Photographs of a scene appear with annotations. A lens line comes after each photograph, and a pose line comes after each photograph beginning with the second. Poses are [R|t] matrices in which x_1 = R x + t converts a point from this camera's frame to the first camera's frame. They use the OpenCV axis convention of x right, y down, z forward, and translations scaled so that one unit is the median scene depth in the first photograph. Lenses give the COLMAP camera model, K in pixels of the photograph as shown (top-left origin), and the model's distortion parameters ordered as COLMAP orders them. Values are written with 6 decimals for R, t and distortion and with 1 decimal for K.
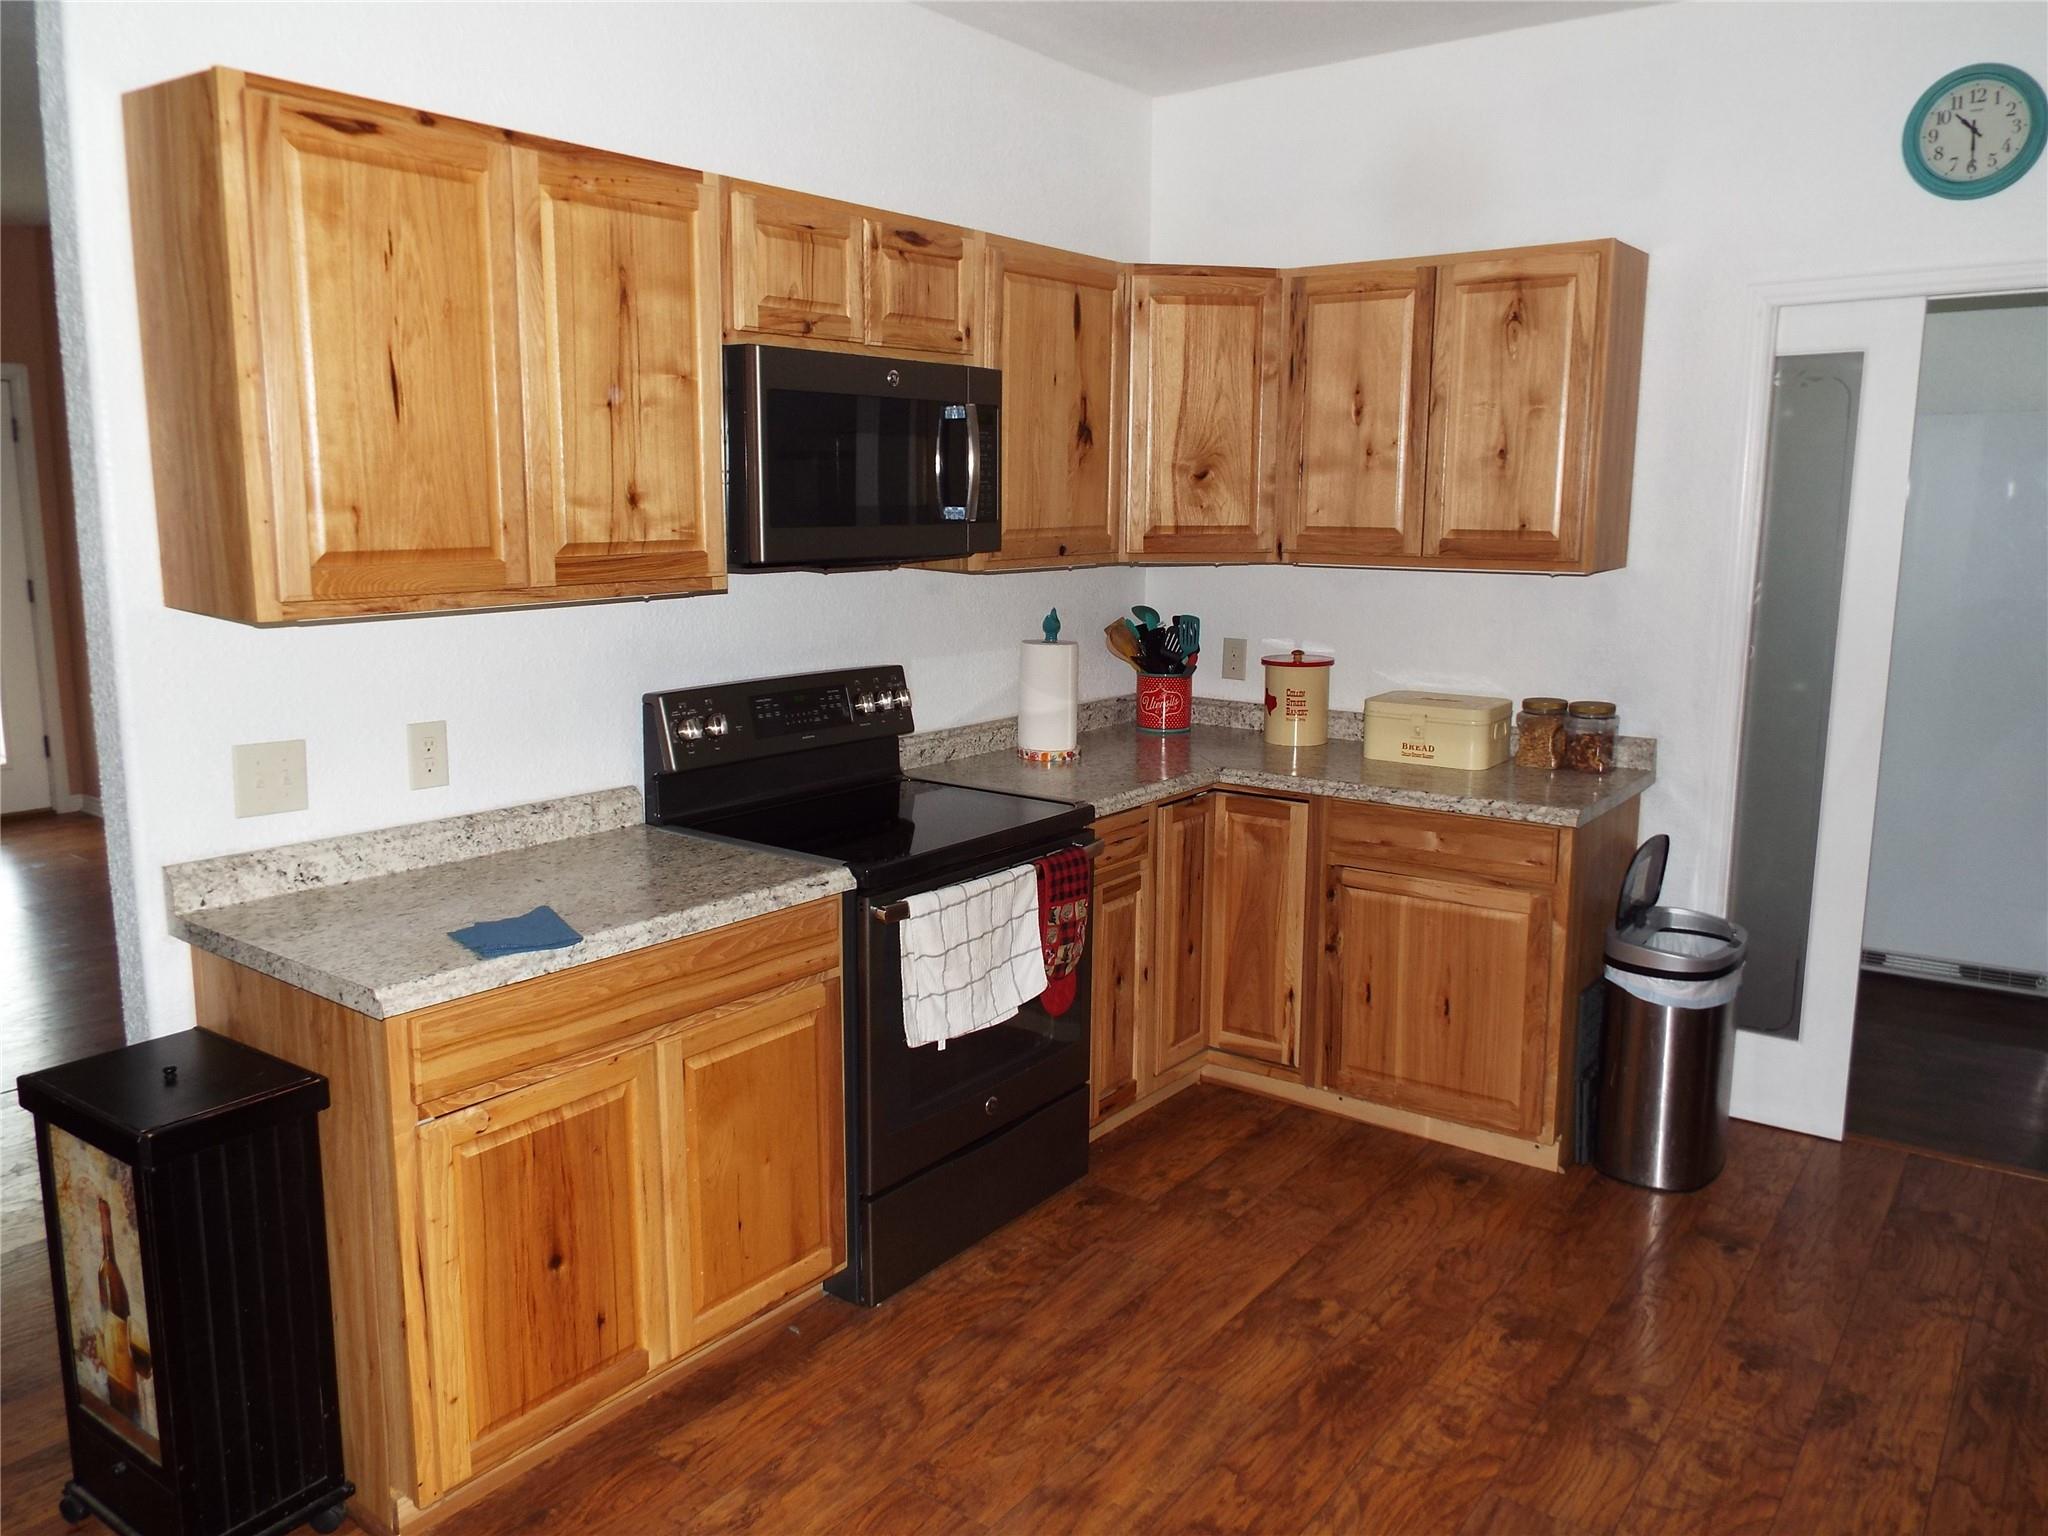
lens RADIAL K [[1444.5, 0, 1024.0], [0, 1444.5, 768.0], [0, 0, 1]] dist [-0.044982, 0.004695]
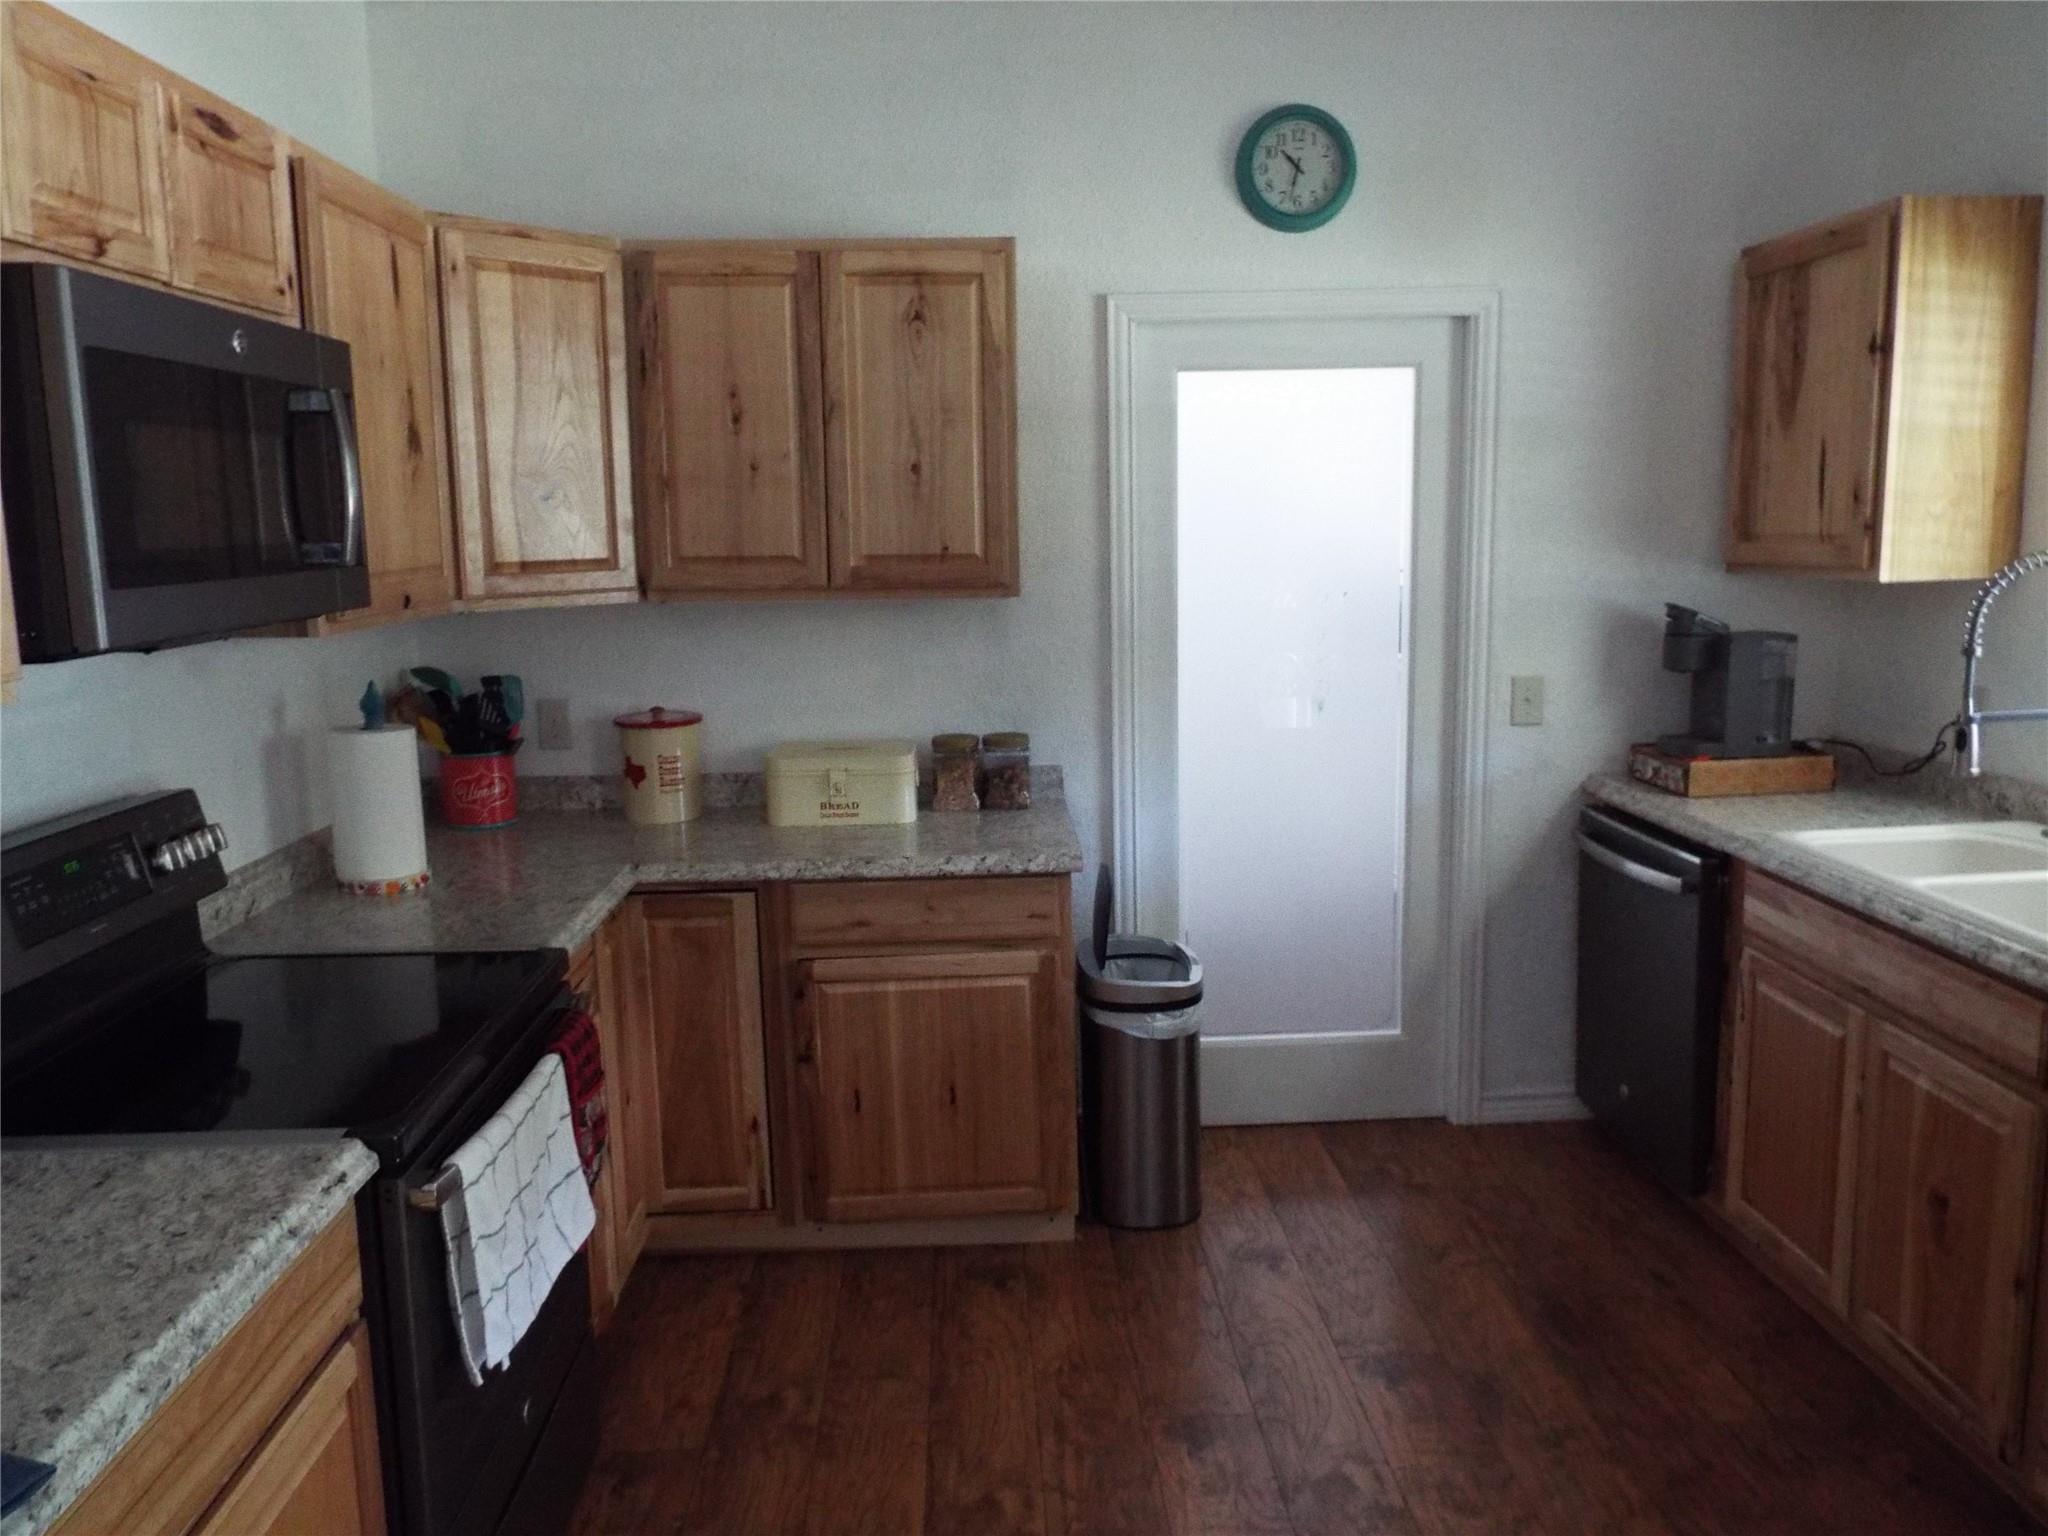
lens RADIAL K [[1460.1, 0, 1024.0], [0, 1460.1, 768.0], [0, 0, 1]] dist [-0.040820, 0.018266]
pose [[0.773240, -0.117705, 0.623093, -0.201542], [0.128718, 0.991299, 0.027525, -0.050561], [-0.620912, 0.058920, 0.781663, 0.259299]]
